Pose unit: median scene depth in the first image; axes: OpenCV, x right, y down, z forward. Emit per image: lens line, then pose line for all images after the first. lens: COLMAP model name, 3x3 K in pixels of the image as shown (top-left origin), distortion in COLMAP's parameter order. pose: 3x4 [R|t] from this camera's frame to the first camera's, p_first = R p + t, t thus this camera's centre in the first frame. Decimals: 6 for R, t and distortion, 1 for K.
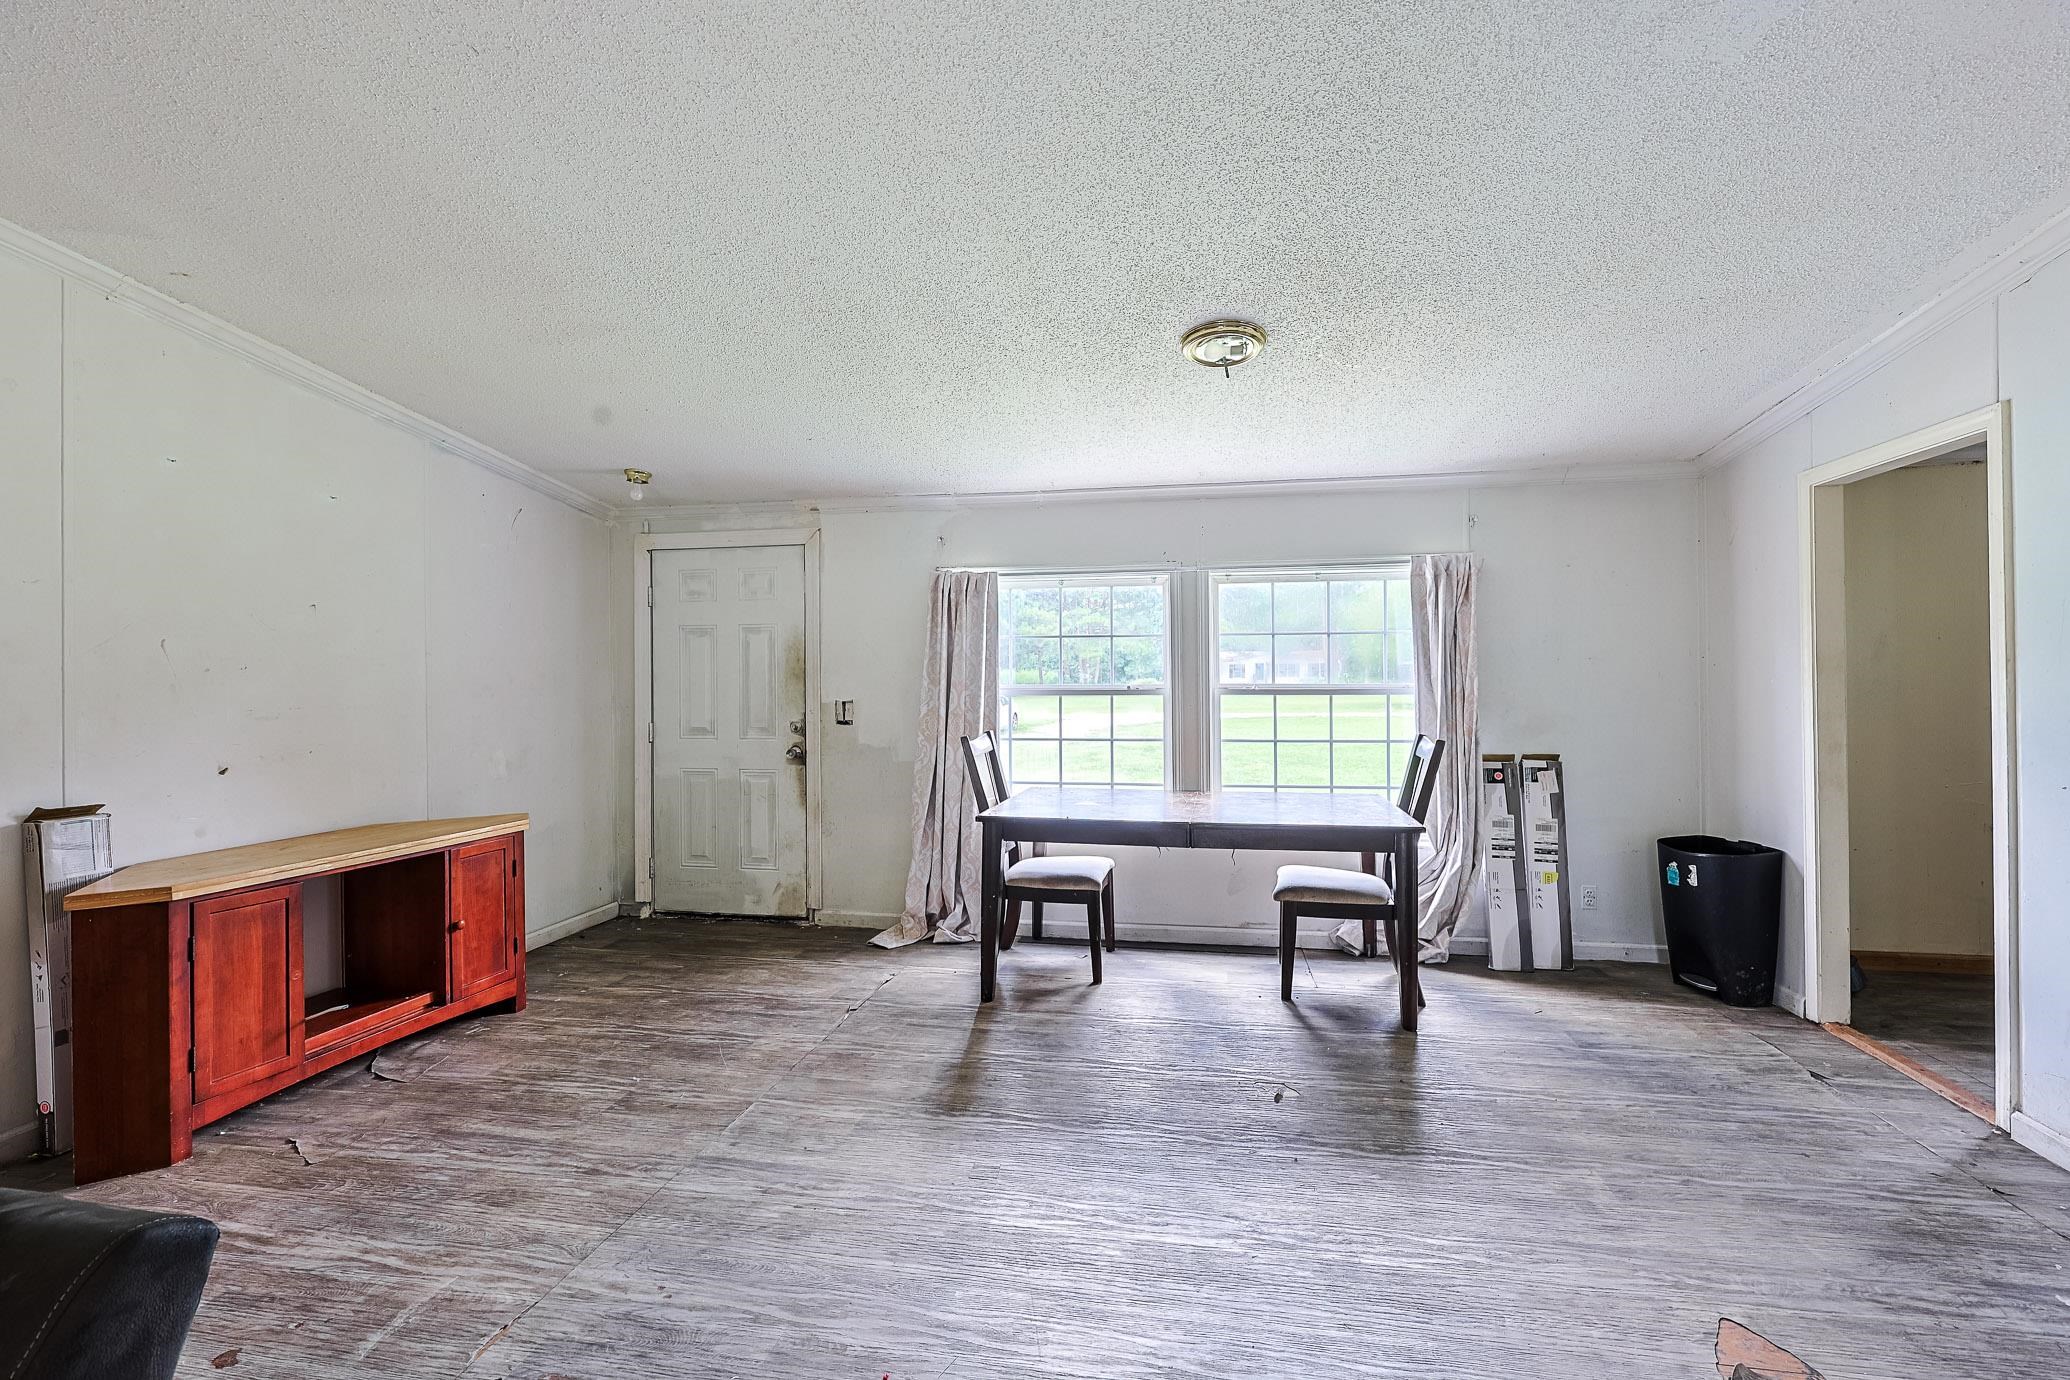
lens RADIAL K [[920.9, 0, 1034.3], [0, 920.9, 687.1], [0, 0, 1]] dist [0.000908, 0.000324]
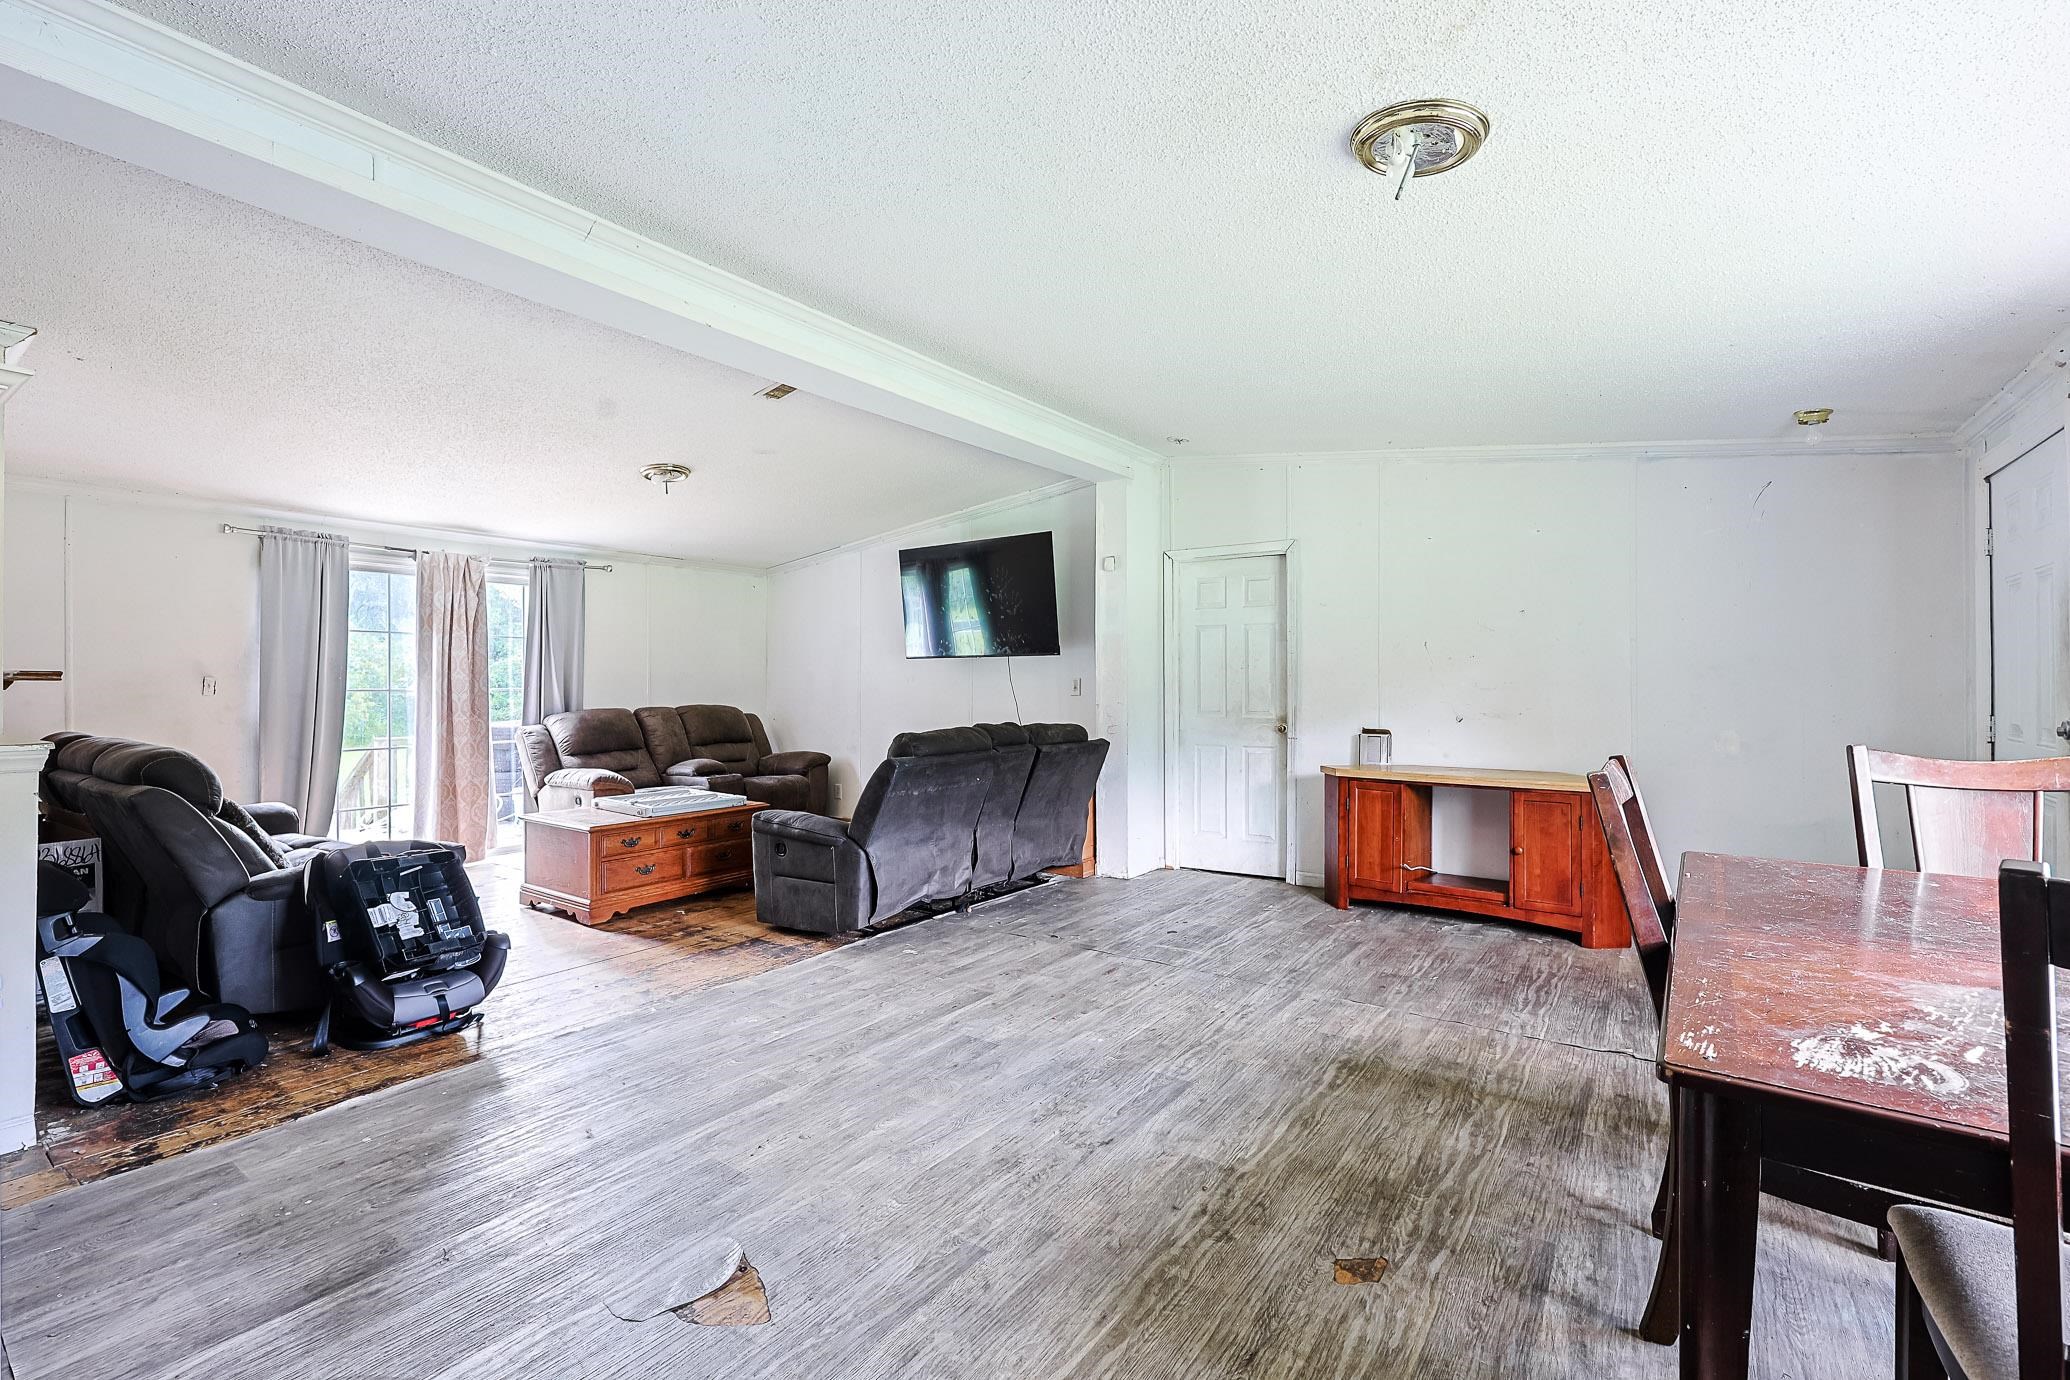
lens RADIAL K [[920.9, 0, 1021.7], [0, 920.9, 674.5], [0, 0, 1]] dist [0.000908, 0.000324]
pose [[-0.454192, -0.002041, -0.890902, 0.998442], [0.002230, 0.999992, -0.003428, 0.013926], [0.890901, -0.003544, -0.454183, 1.127120]]
